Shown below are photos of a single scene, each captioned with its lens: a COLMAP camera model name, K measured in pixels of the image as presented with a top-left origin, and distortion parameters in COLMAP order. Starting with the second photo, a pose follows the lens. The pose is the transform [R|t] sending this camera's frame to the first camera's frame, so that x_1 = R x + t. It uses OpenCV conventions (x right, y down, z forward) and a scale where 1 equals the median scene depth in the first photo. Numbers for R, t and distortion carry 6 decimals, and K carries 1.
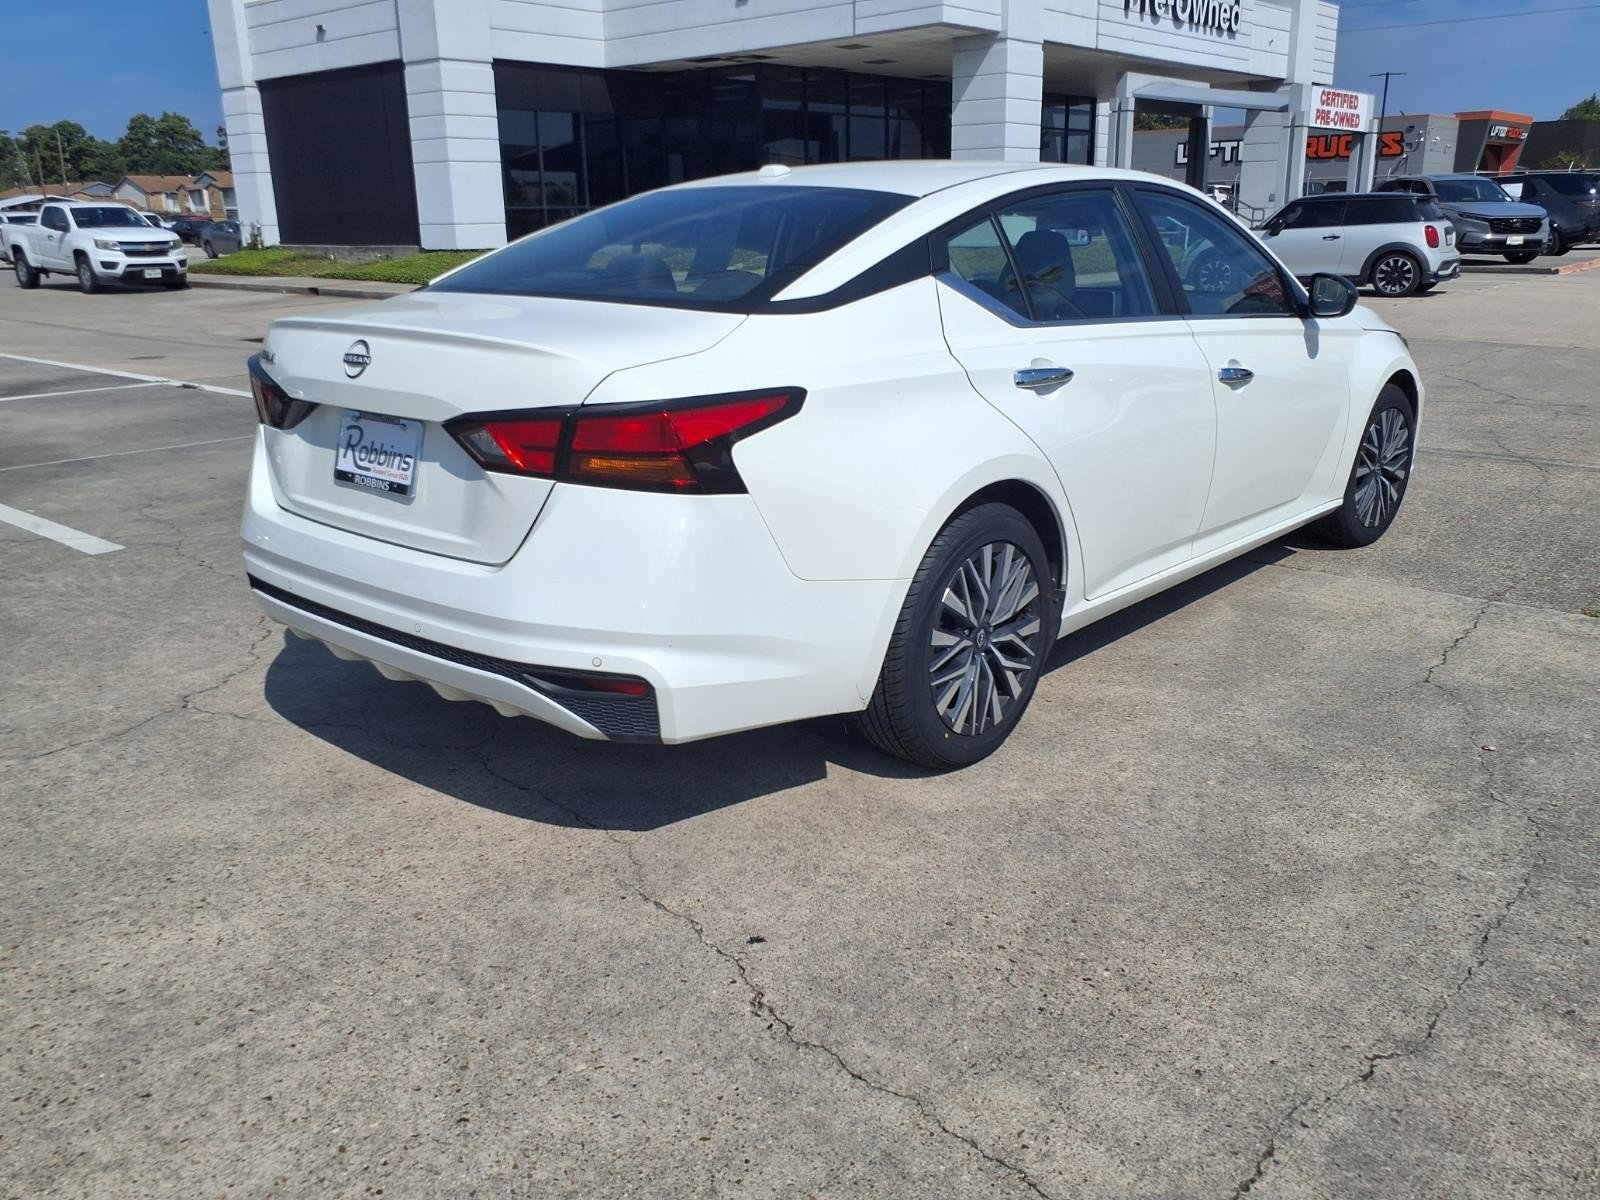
lens RADIAL K [[1282.9, 0, 802.7], [0, 1282.9, 598.7], [0, 0, 1]] dist [0.052692, -0.080627]
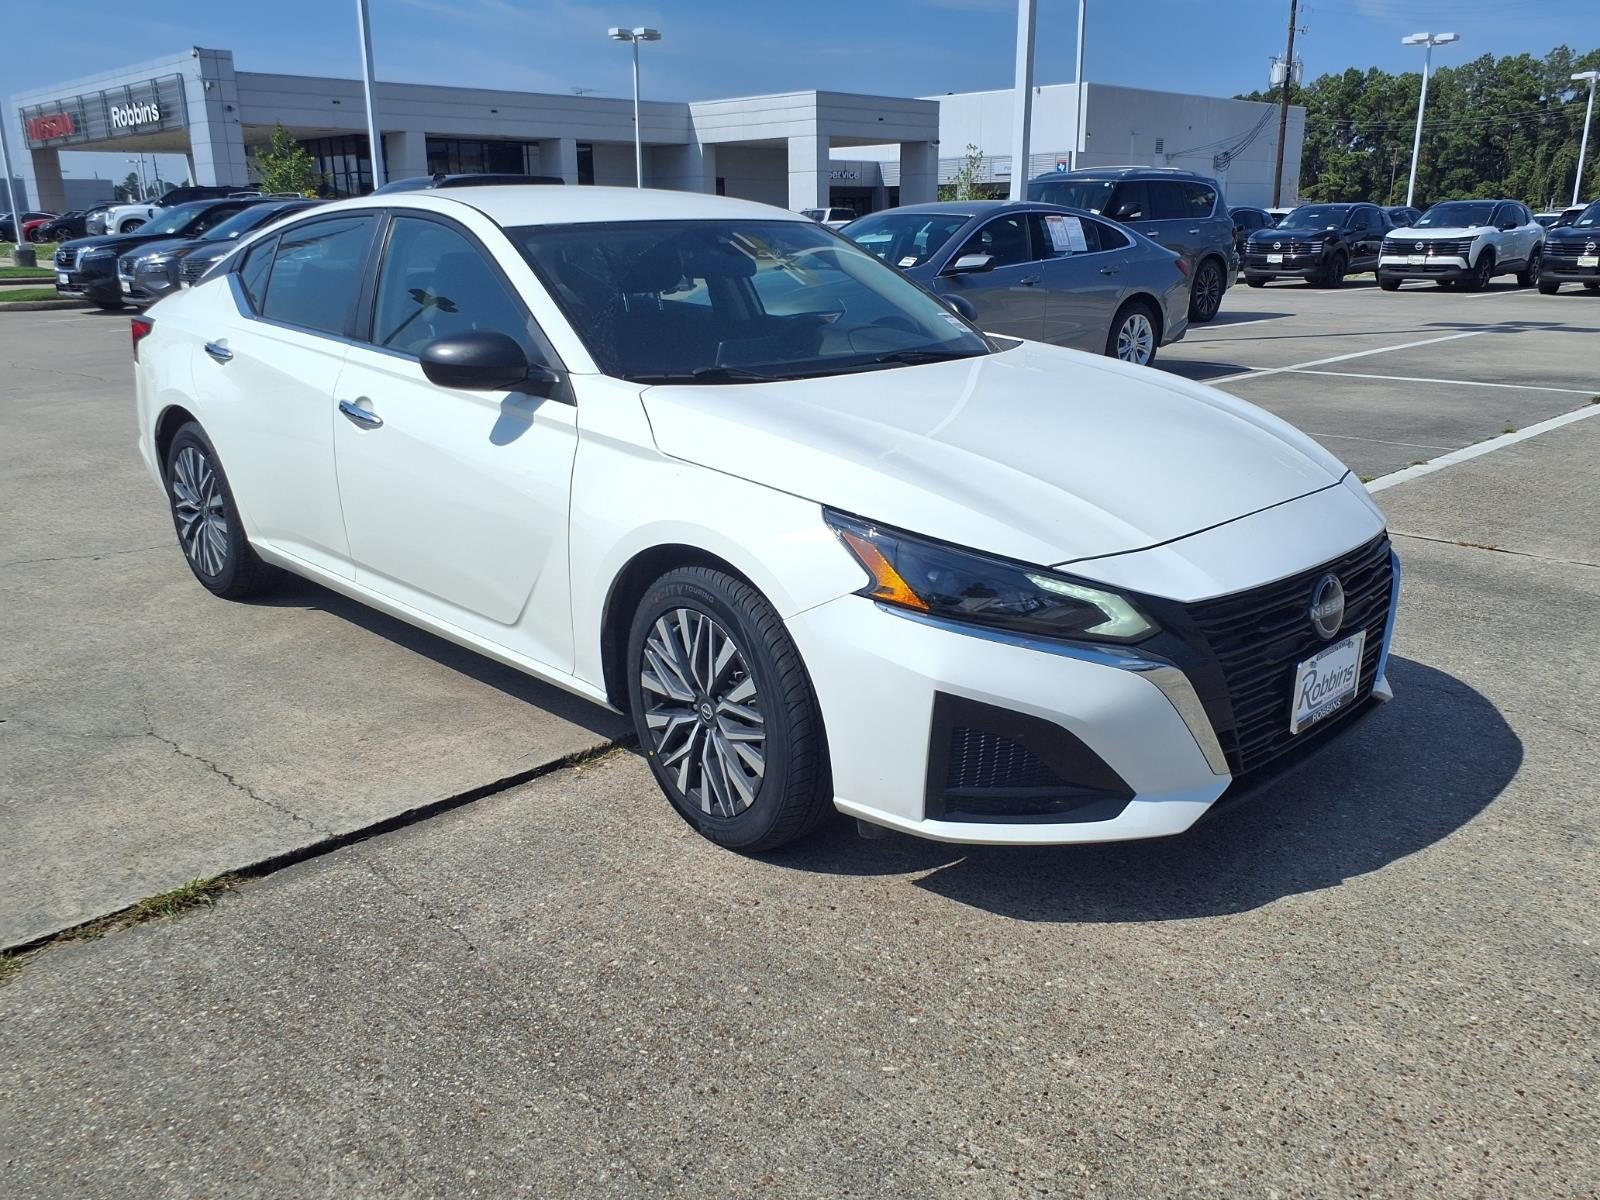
lens RADIAL K [[1282.9, 0, 802.7], [0, 1282.9, 598.7], [0, 0, 1]] dist [0.052692, -0.080627]
pose [[-0.076774, 0.293832, -0.952769, 1.276185], [-0.277567, 0.911515, 0.303475, -0.434115], [0.957634, 0.287757, 0.011578, 1.367791]]
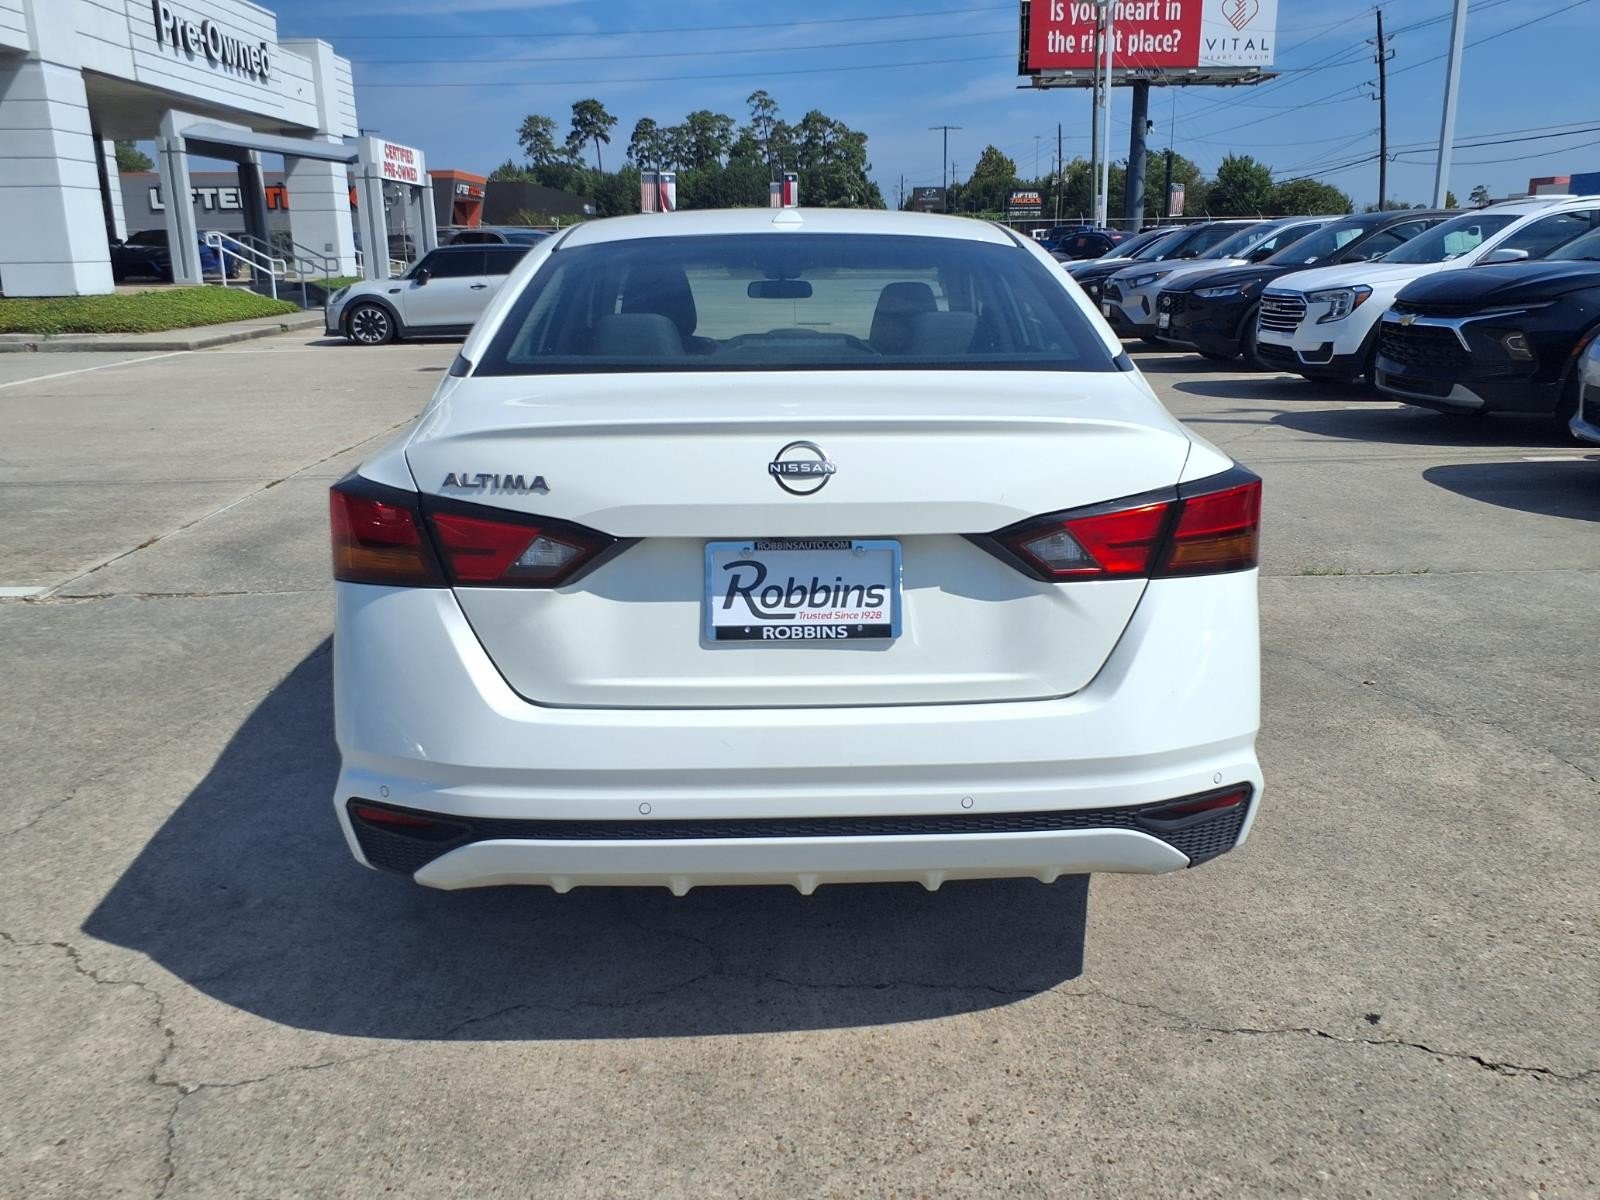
lens RADIAL K [[1301.1, 0, 811.1], [0, 1301.1, 596.8], [0, 0, 1]] dist [0.028558, -0.029267]
pose [[0.736548, -0.167689, 0.655269, -0.585736], [0.193470, 0.980535, 0.033461, -0.097023], [-0.648126, 0.102130, 0.754654, 0.321065]]
